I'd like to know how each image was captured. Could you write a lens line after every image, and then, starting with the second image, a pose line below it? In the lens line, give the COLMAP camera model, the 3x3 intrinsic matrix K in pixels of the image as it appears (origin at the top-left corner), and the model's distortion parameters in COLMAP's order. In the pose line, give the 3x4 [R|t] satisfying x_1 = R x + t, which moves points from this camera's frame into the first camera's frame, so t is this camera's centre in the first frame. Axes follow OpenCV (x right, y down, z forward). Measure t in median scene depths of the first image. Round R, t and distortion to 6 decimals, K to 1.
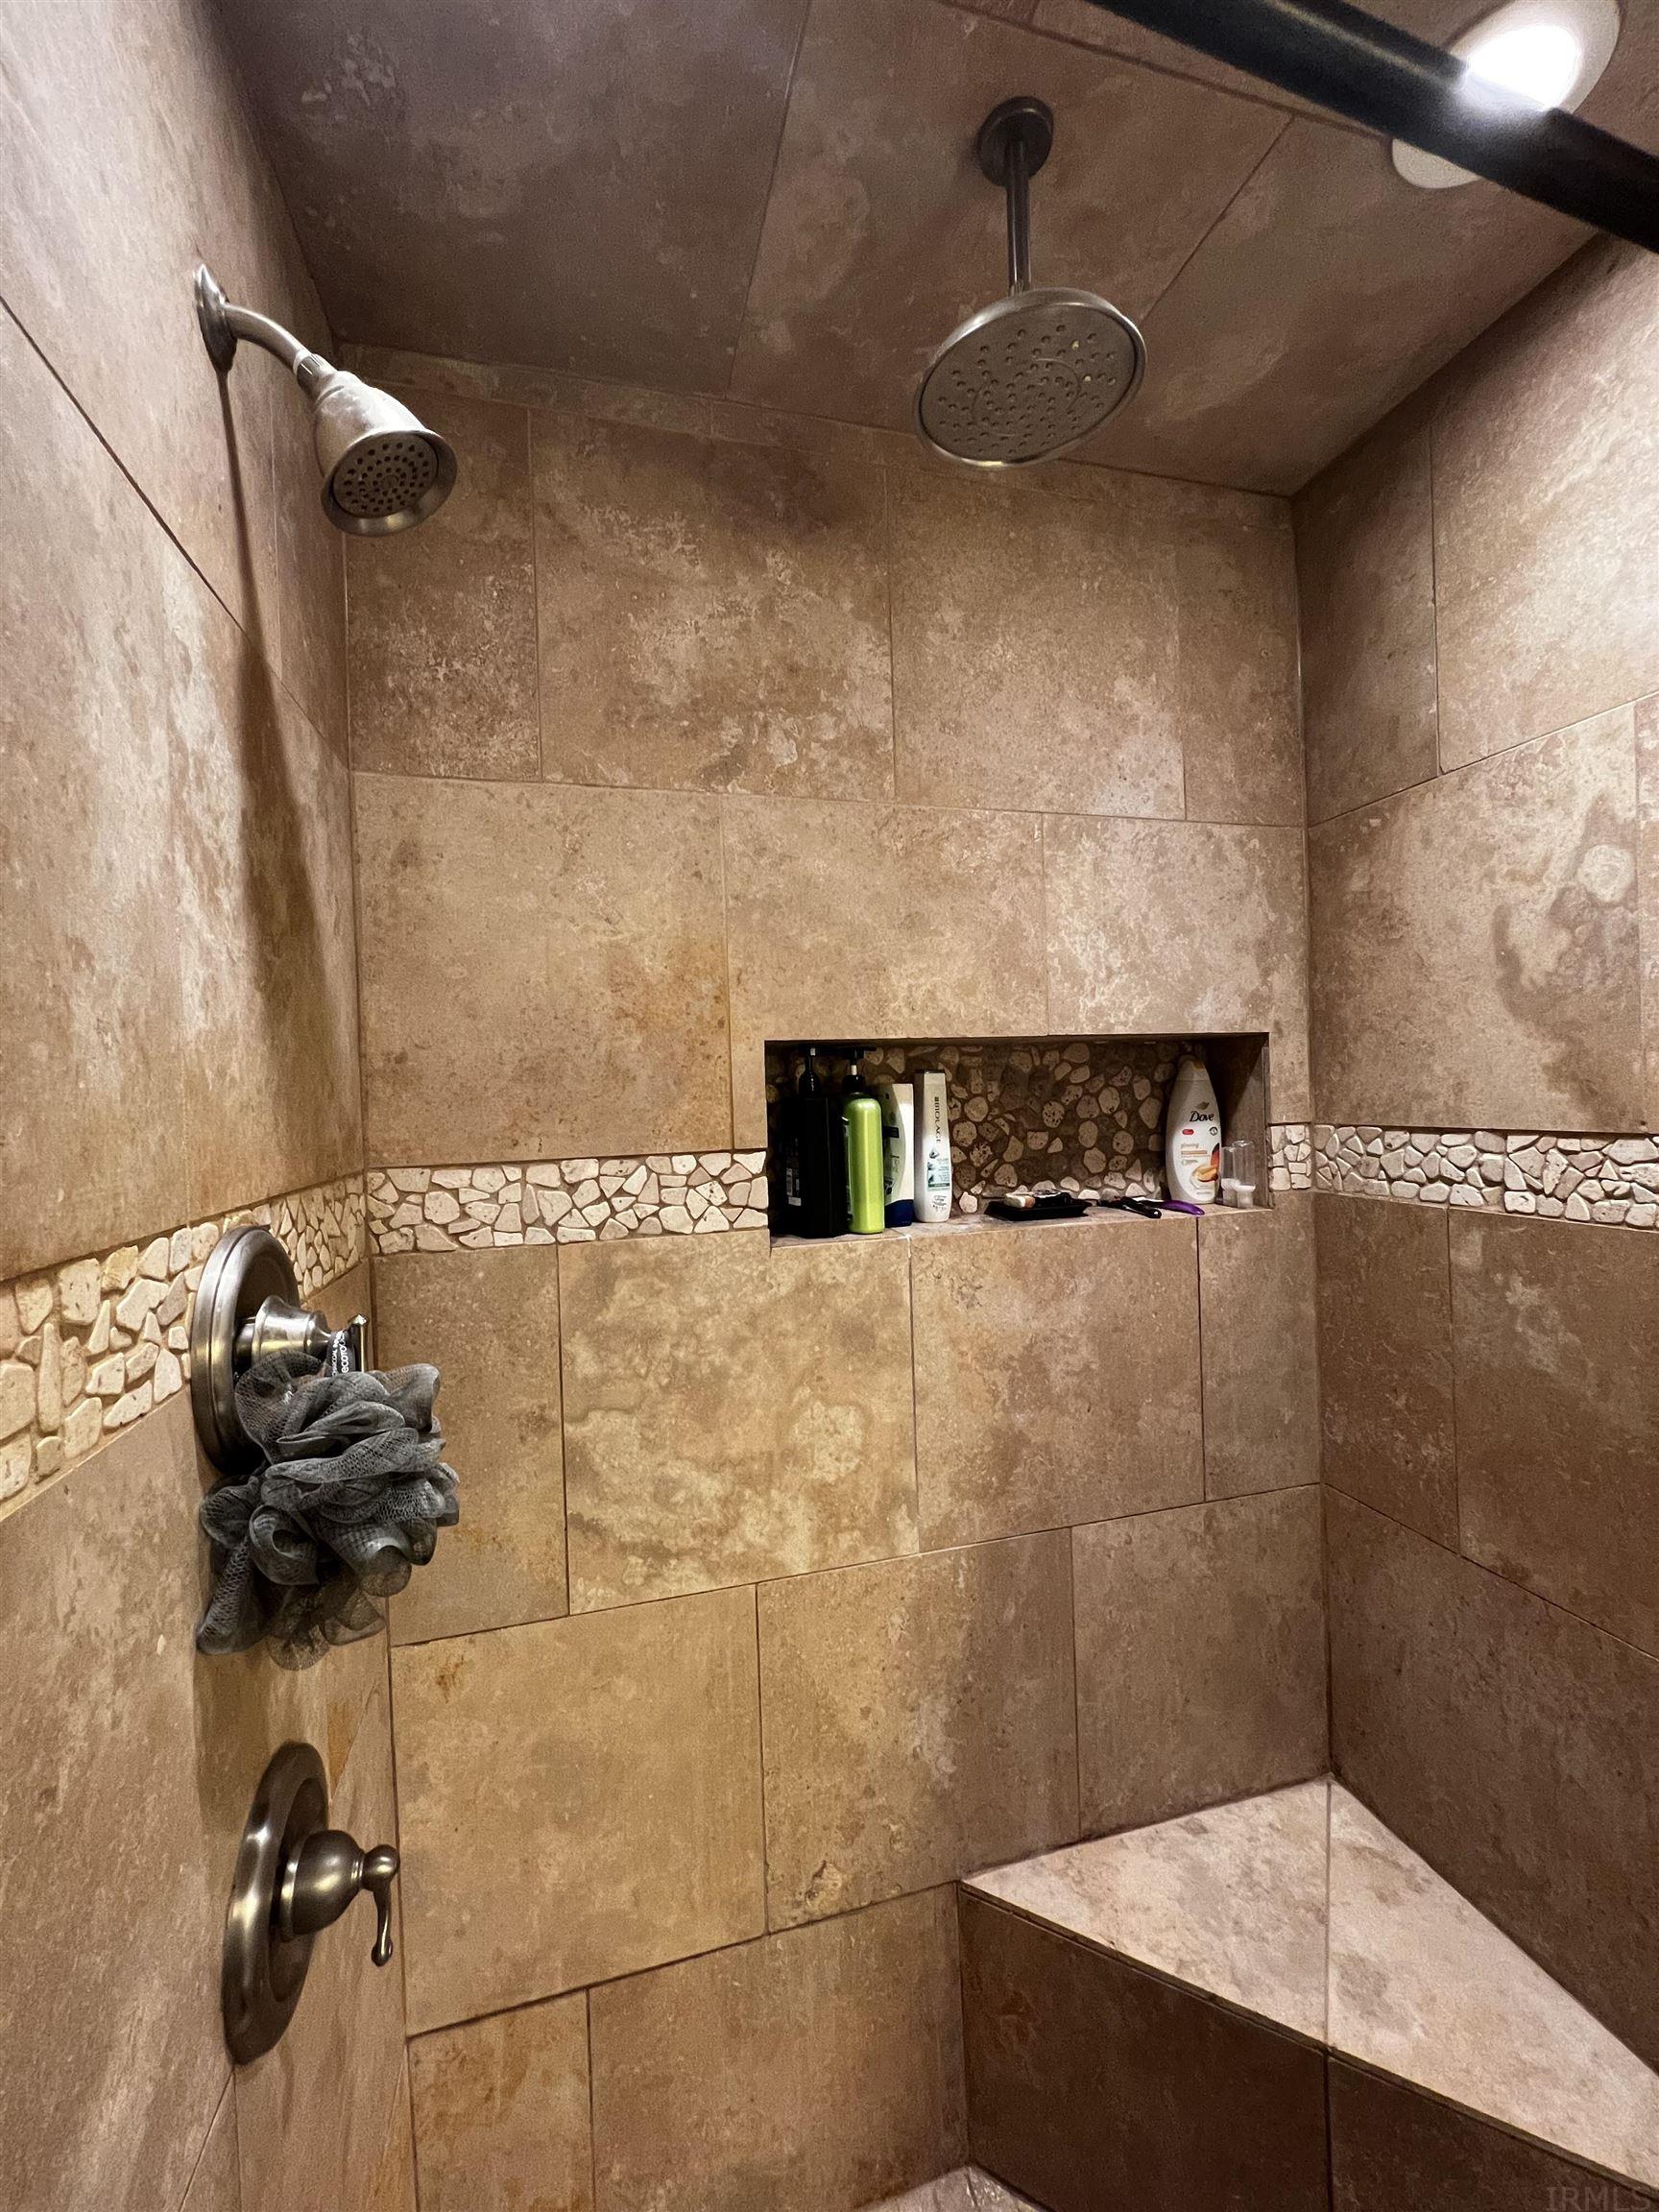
lens RADIAL K [[885.5, 0, 829.0], [0, 885.5, 1106.0], [0, 0, 1]] dist [0.000960, 0.000655]
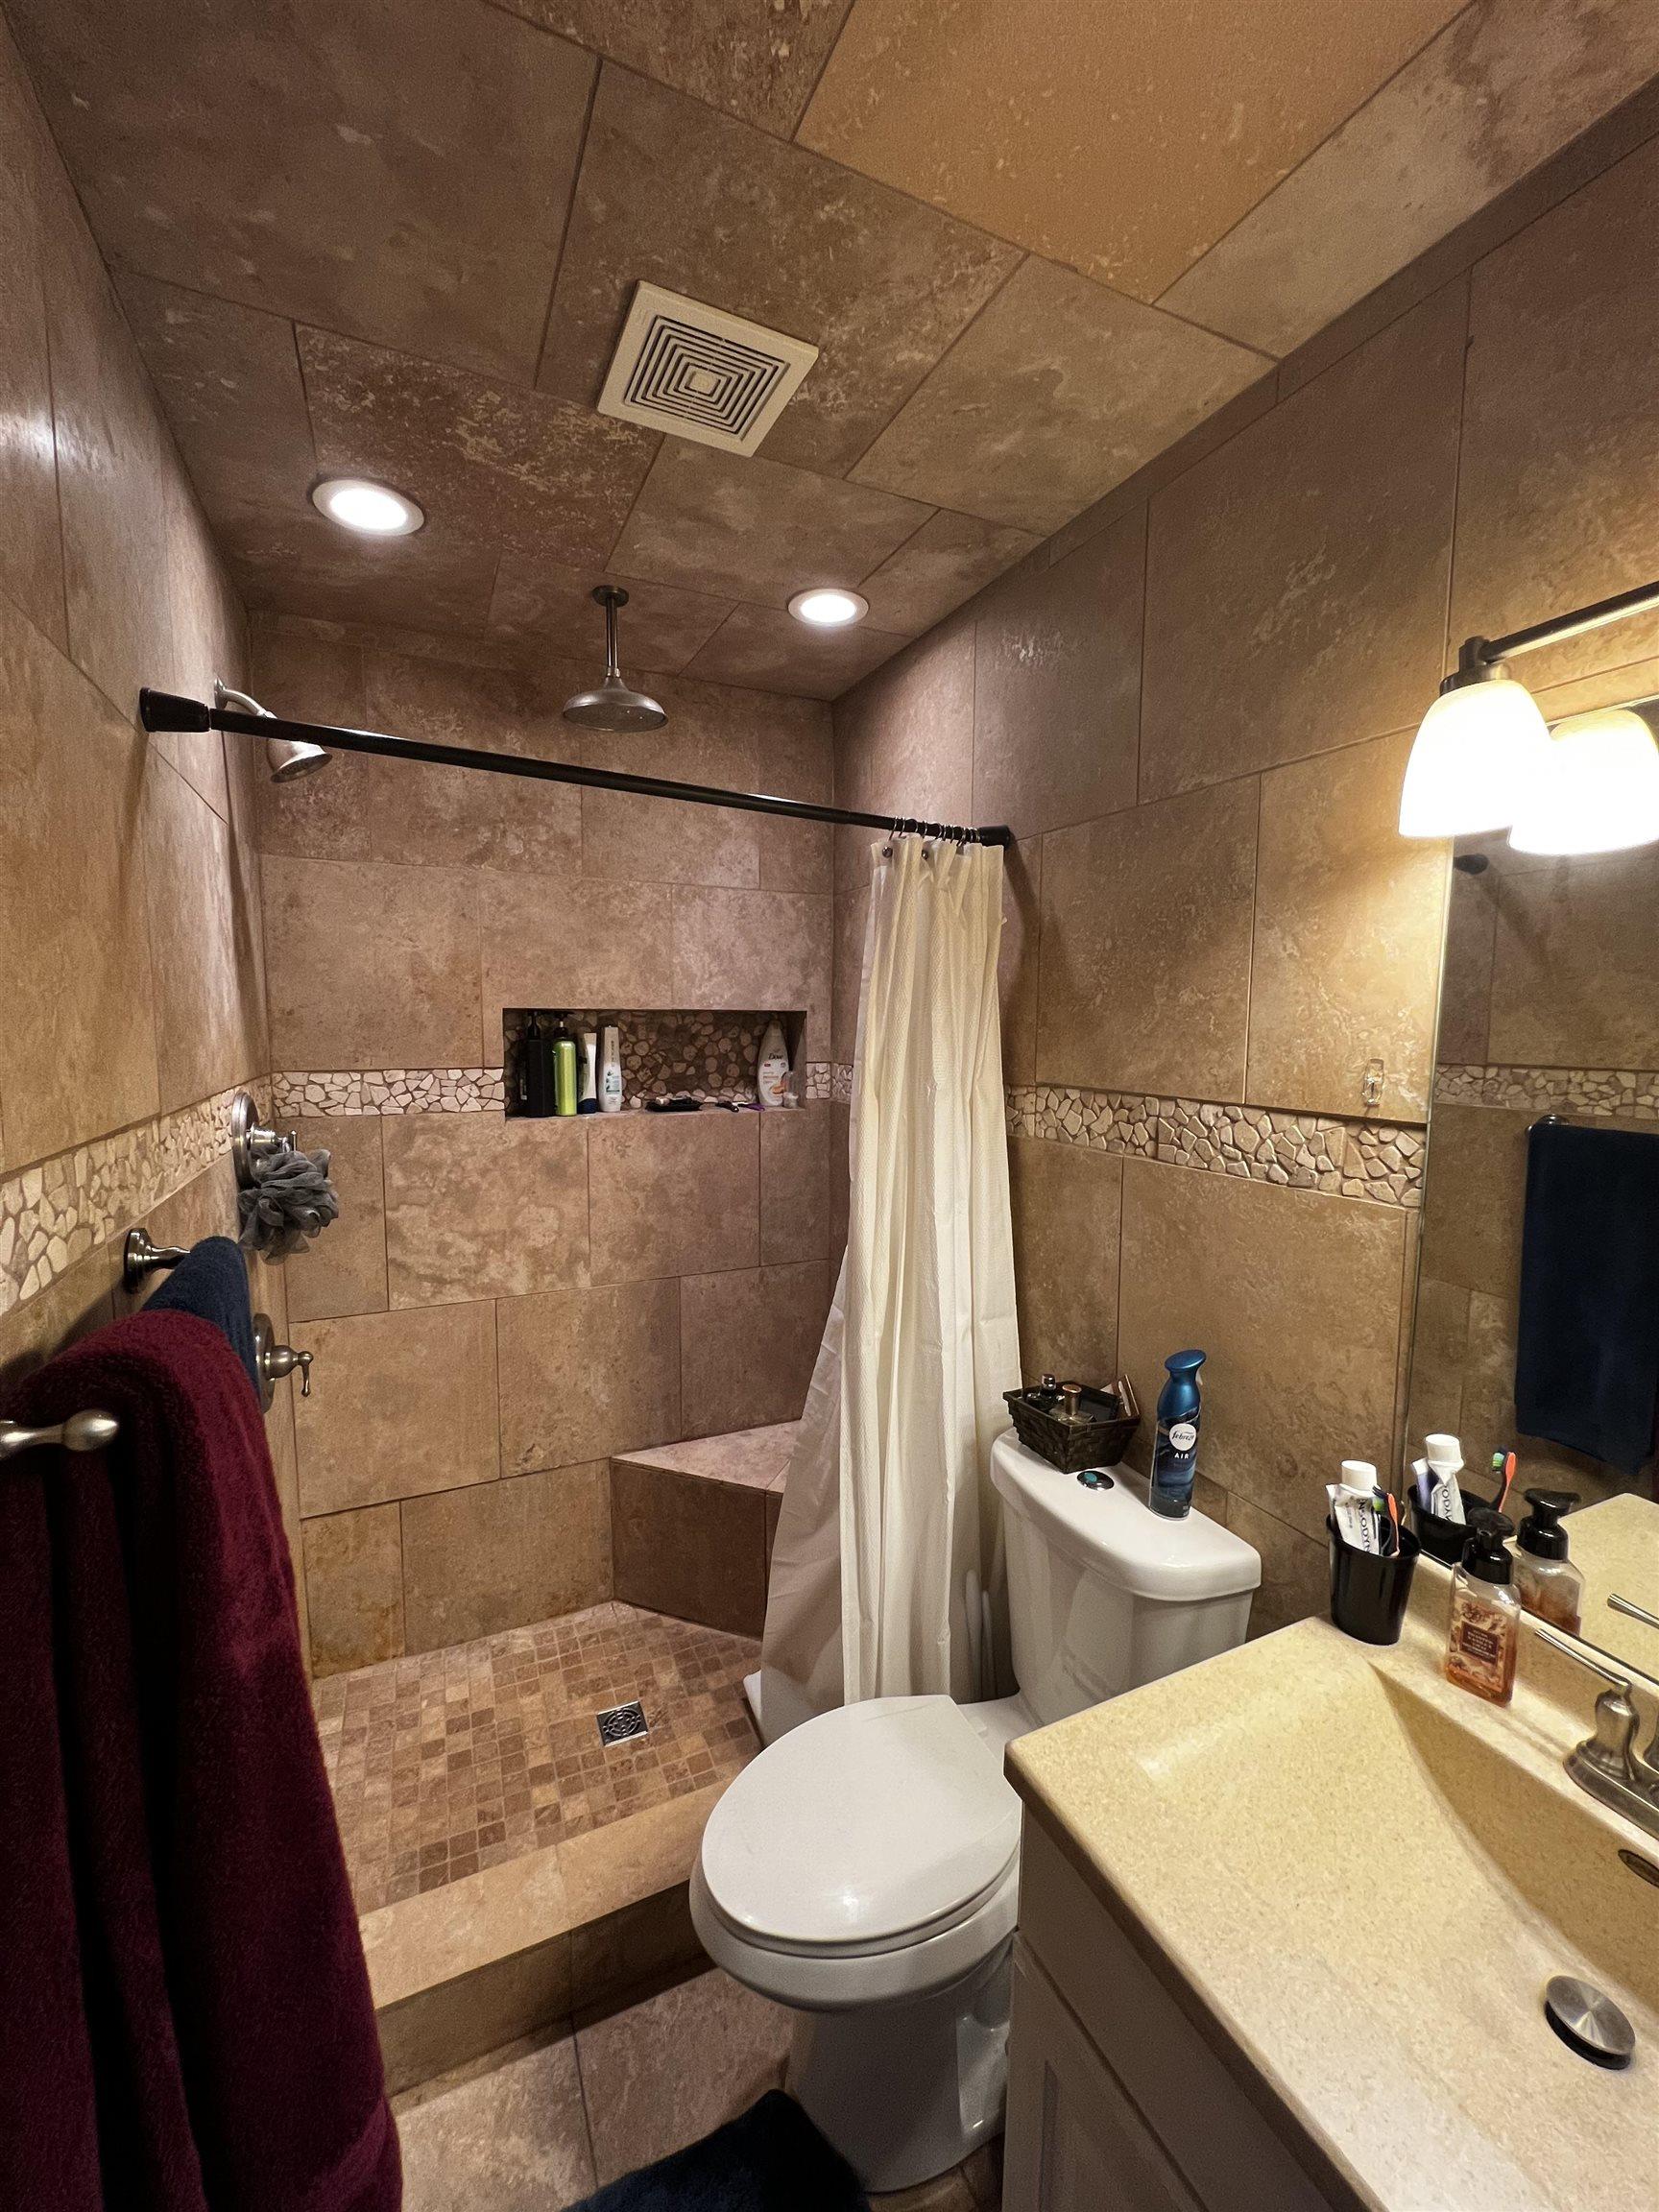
lens RADIAL K [[885.5, 0, 827.3], [0, 885.5, 1104.2], [0, 0, 1]] dist [0.000960, 0.000655]
pose [[0.985175, 0.022402, 0.170085, 0.280391], [-0.036560, 0.996078, 0.080572, -0.048195], [-0.167613, -0.085595, 0.982130, -0.921974]]
